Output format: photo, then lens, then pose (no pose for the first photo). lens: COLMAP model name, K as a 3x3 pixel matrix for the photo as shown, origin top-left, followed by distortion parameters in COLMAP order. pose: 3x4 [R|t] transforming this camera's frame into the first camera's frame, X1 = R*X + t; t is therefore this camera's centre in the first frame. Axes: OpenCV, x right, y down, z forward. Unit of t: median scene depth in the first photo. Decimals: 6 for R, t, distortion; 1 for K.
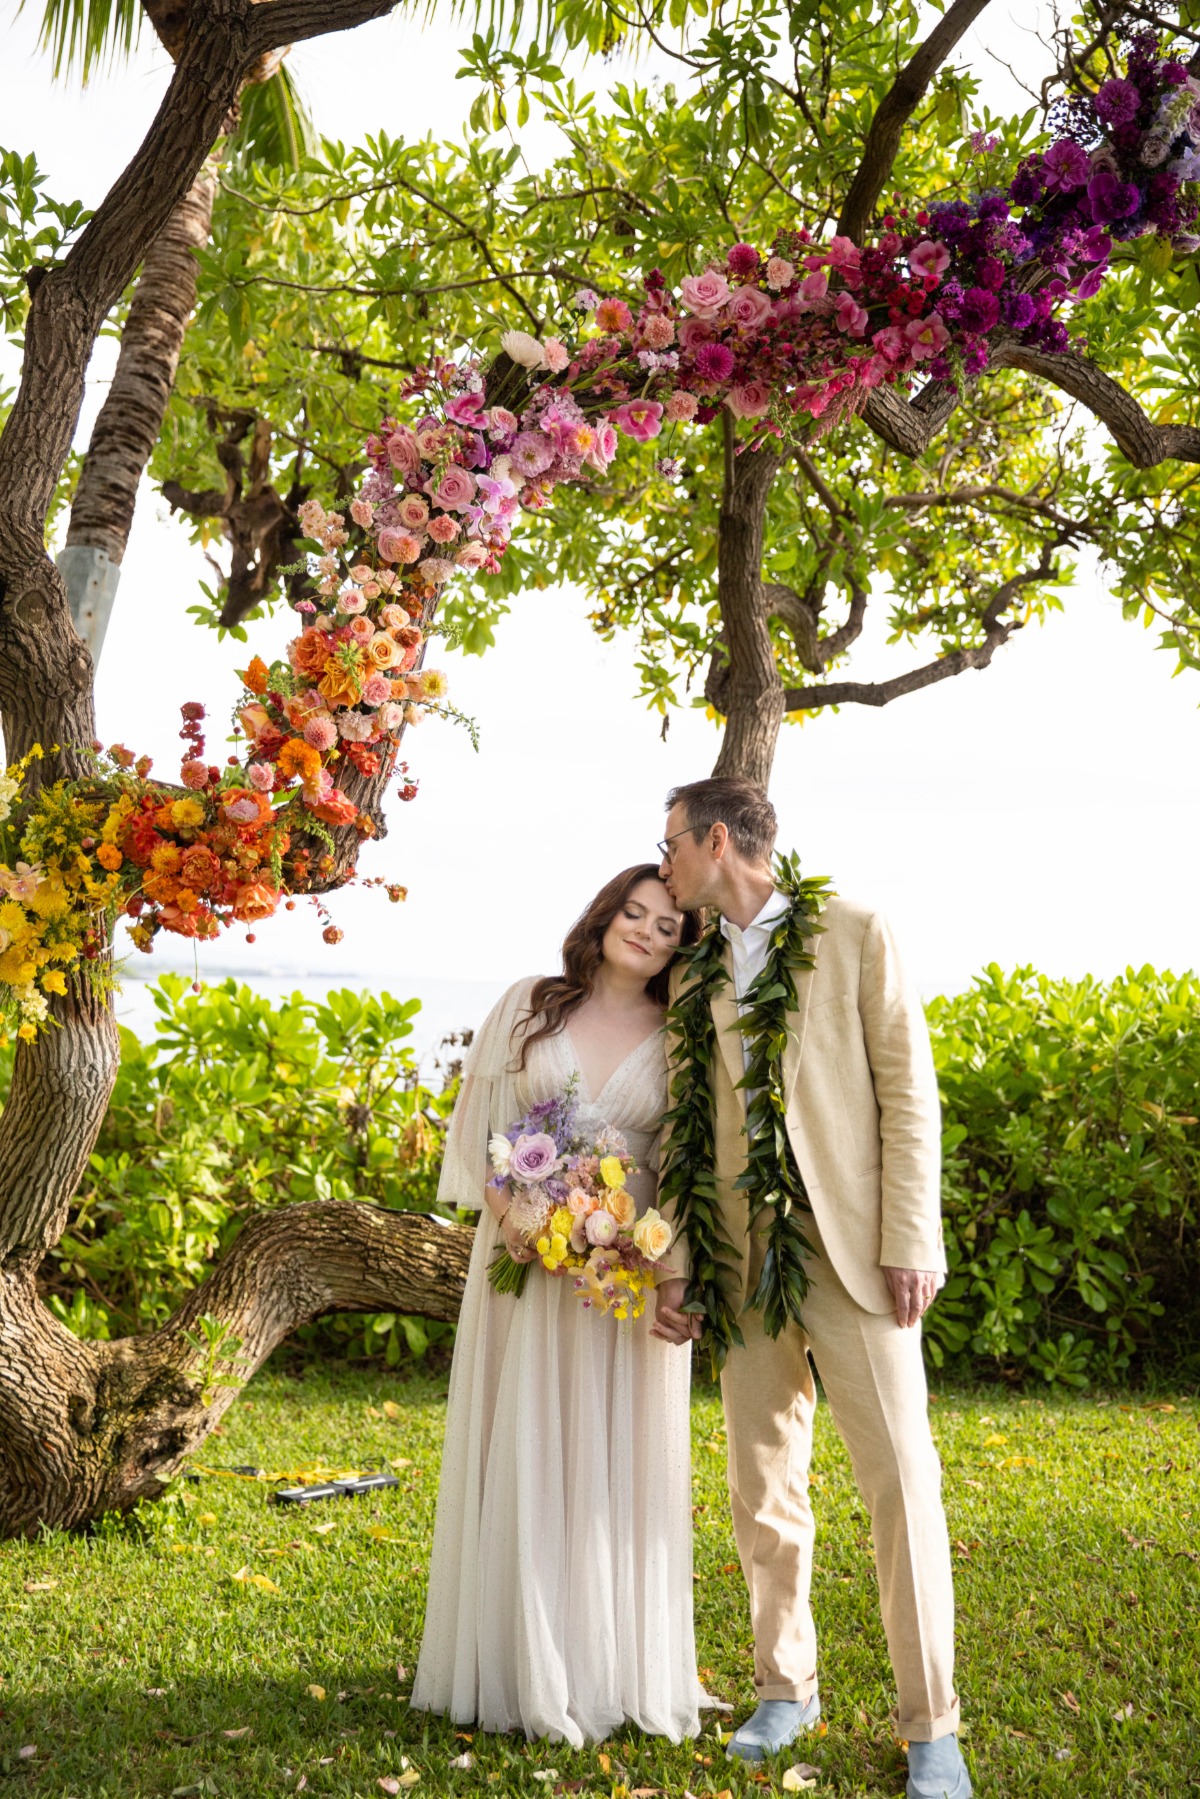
lens RADIAL K [[2481.8, 0, 600.0], [0, 2481.8, 899.5], [0, 0, 1]] dist [0.168339, 0.010409]
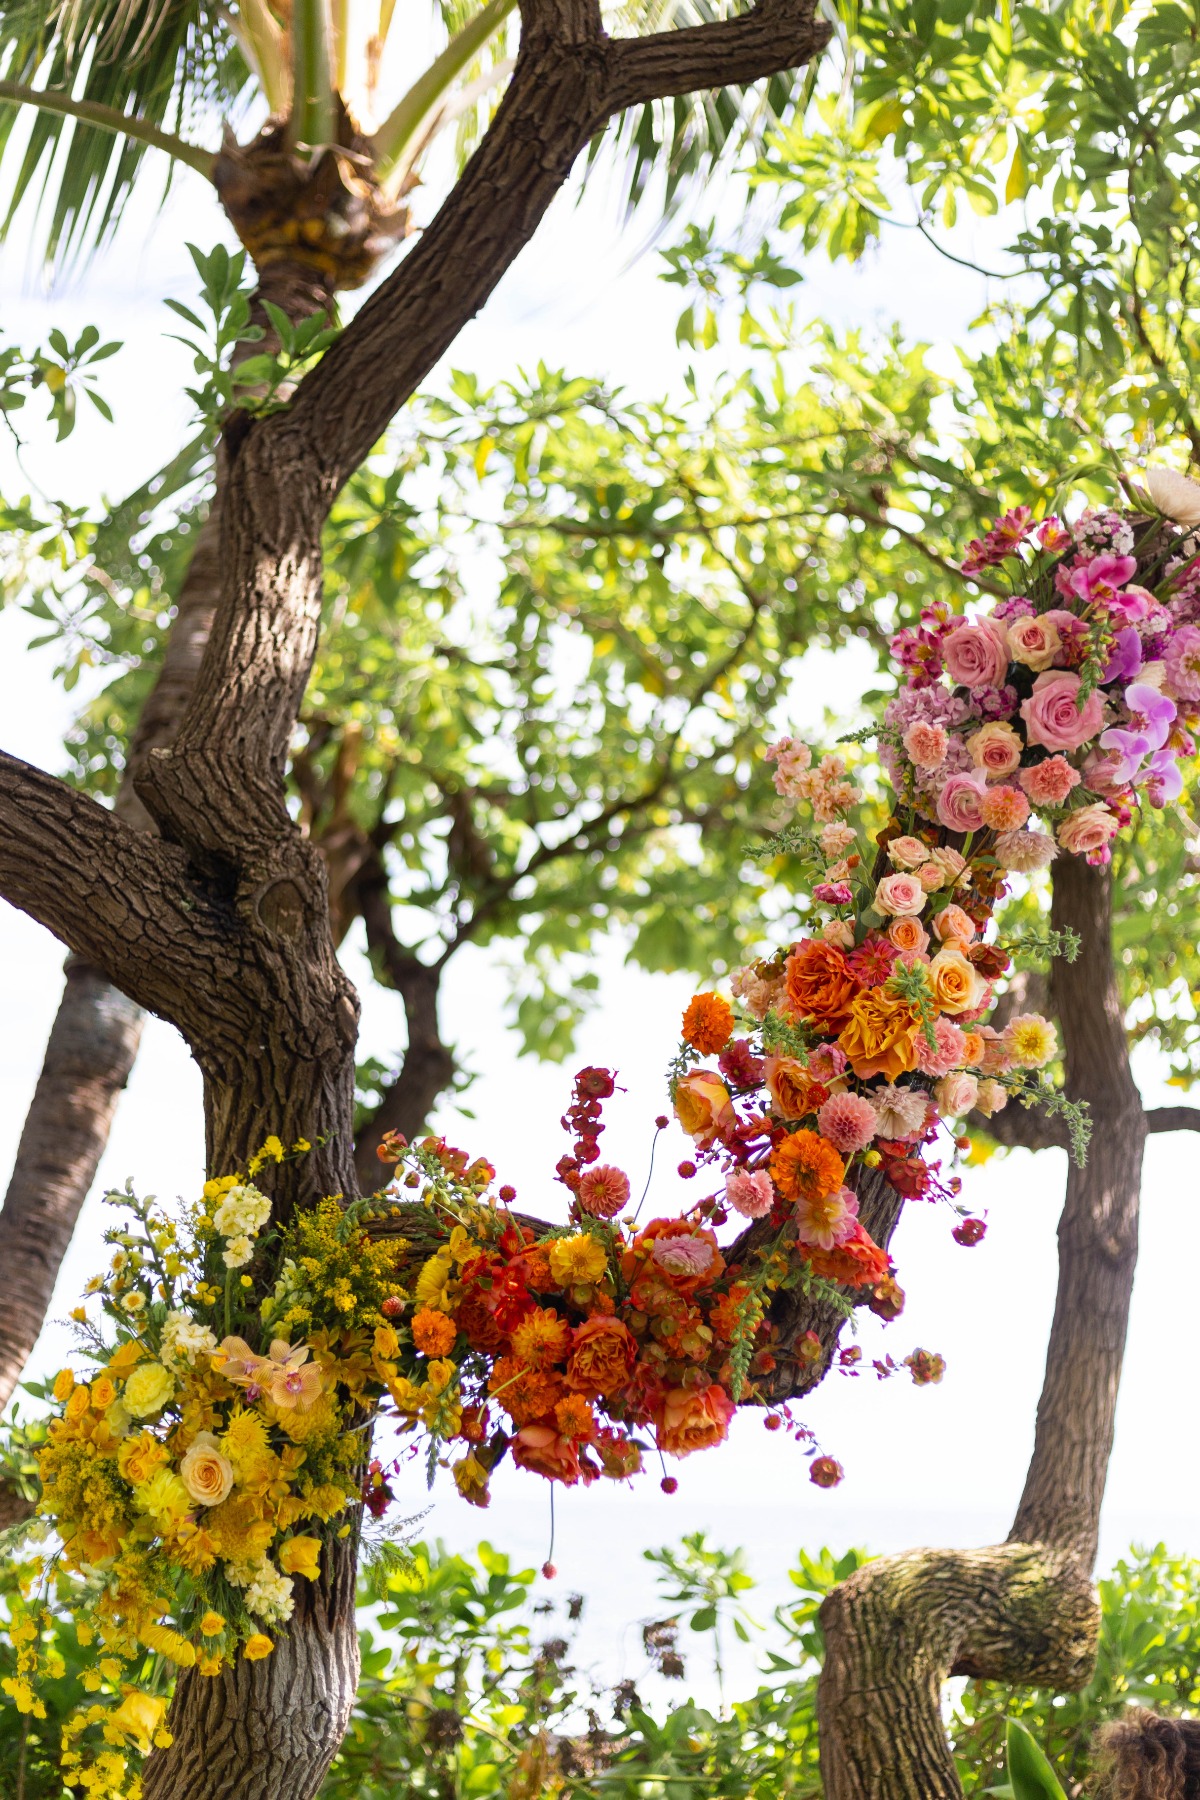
lens RADIAL K [[2807.9, 0, 600.0], [0, 2807.9, 900.0], [0, 0, 1]] dist [0.056551, 0.046763]
pose [[0.996179, 0.032715, 0.080974, -0.209456], [-0.018206, 0.984610, -0.173817, -0.003754], [-0.085414, 0.171679, 0.981443, 0.345511]]
